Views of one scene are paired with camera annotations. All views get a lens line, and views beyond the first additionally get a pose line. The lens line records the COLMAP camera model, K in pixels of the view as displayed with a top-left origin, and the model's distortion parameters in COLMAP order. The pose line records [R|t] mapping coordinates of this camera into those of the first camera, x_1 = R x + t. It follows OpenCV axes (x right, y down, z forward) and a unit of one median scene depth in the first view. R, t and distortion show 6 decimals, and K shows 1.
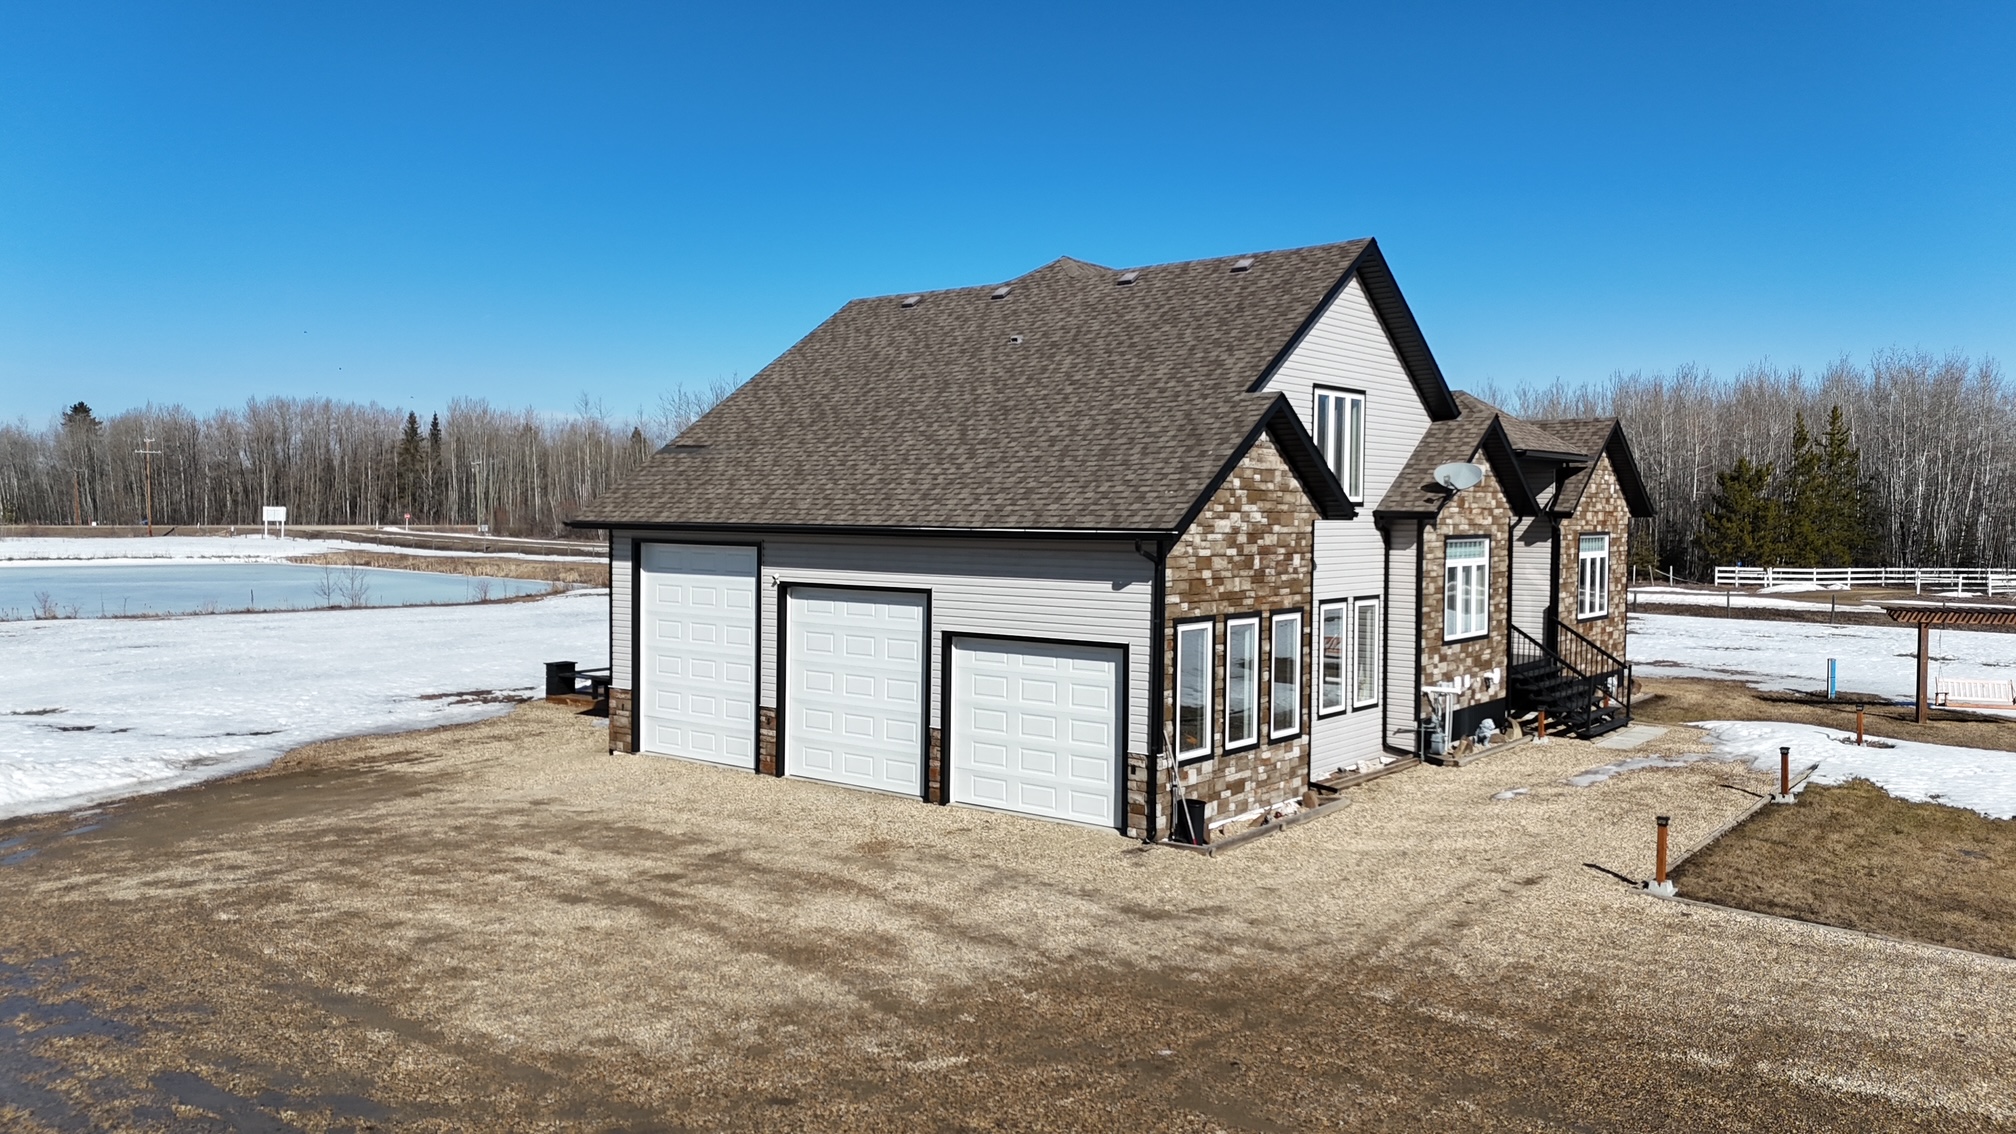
lens RADIAL K [[1468.5, 0, 1007.2], [0, 1468.5, 554.7], [0, 0, 1]] dist [0.081532, -0.082014]
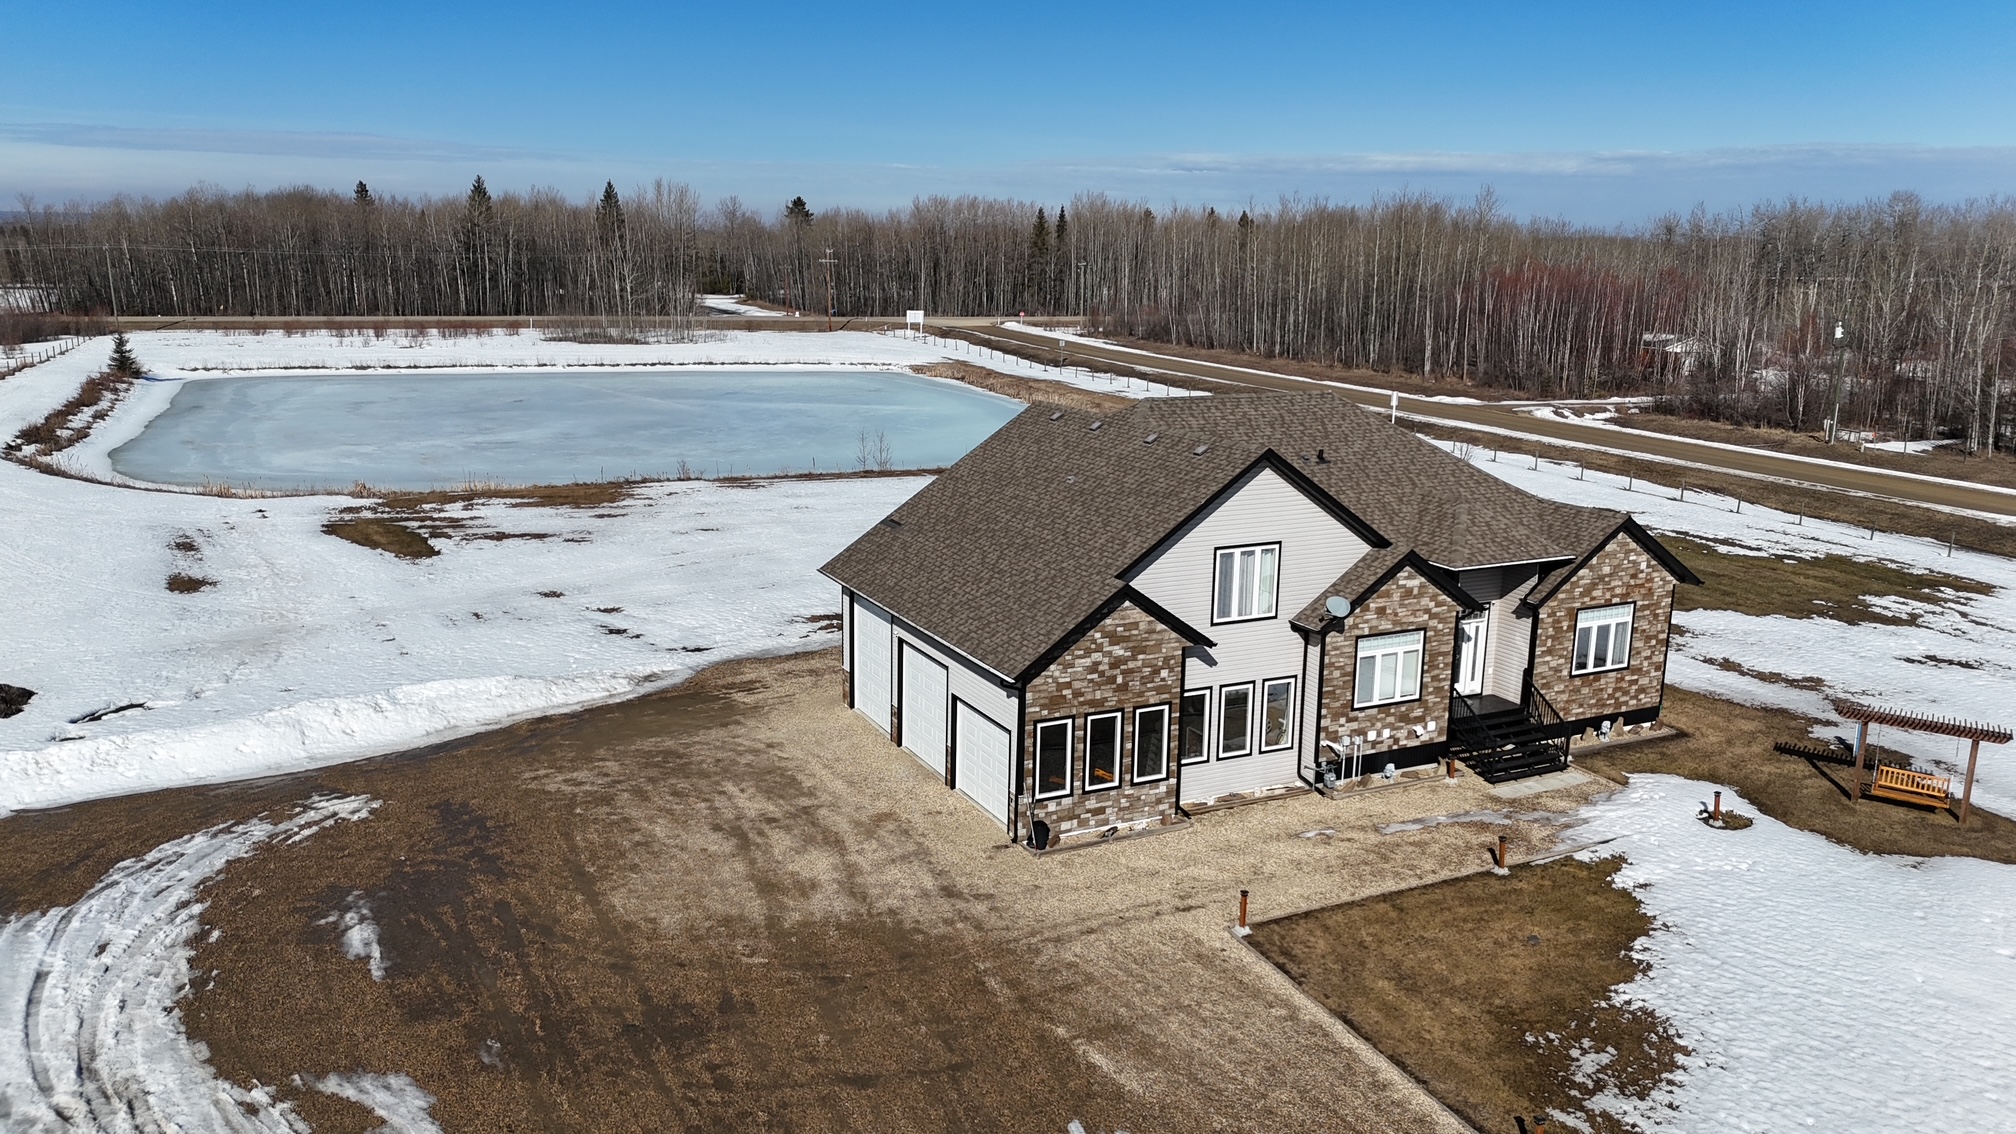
lens RADIAL K [[1468.5, 0, 1002.8], [0, 1468.5, 552.0], [0, 0, 1]] dist [0.081532, -0.082014]
pose [[0.903918, 0.093921, -0.417265, 0.699902], [-0.021437, 0.984314, 0.175116, -0.404717], [0.427167, -0.149346, 0.891753, -0.466270]]
